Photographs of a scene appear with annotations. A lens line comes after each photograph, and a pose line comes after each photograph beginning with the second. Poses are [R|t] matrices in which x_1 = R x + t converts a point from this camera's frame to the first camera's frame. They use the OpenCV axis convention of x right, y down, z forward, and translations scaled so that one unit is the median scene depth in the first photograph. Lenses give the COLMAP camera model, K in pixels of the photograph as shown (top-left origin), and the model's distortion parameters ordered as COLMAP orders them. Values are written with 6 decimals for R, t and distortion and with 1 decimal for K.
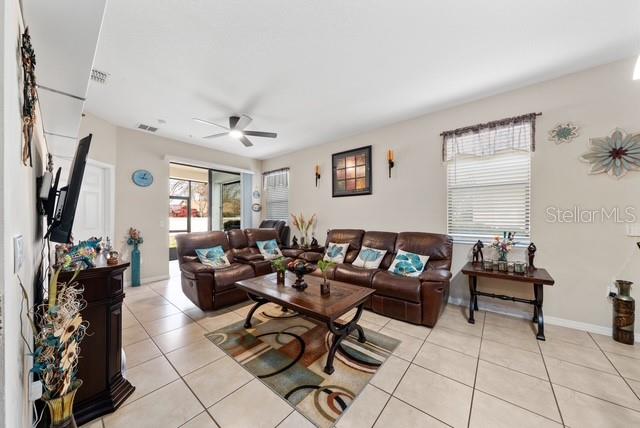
lens RADIAL K [[218.0, 0, 319.4], [0, 218.0, 217.2], [0, 0, 1]] dist [-0.000174, 0.000036]
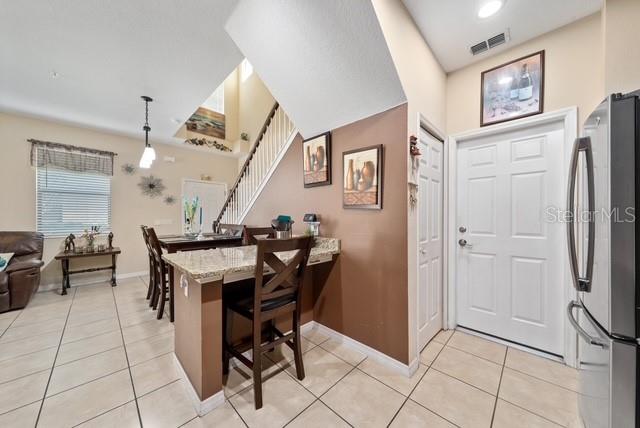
lens RADIAL K [[218.0, 0, 319.4], [0, 218.0, 217.2], [0, 0, 1]] dist [-0.000174, 0.000036]
pose [[0.086619, -0.002130, 0.996239, -0.476827], [-0.003922, 0.999989, 0.002479, -0.003932], [-0.996234, -0.004122, 0.086610, -0.646543]]
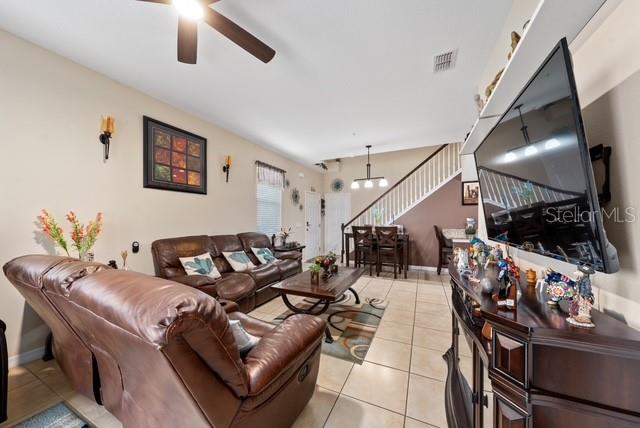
lens RADIAL K [[218.0, 0, 319.4], [0, 218.0, 217.2], [0, 0, 1]] dist [-0.000174, 0.000036]
pose [[-0.245534, 0.012867, 0.969302, -1.067954], [-0.002556, 0.999900, -0.013921, -0.000003], [-0.969385, -0.005896, -0.245477, 1.121847]]
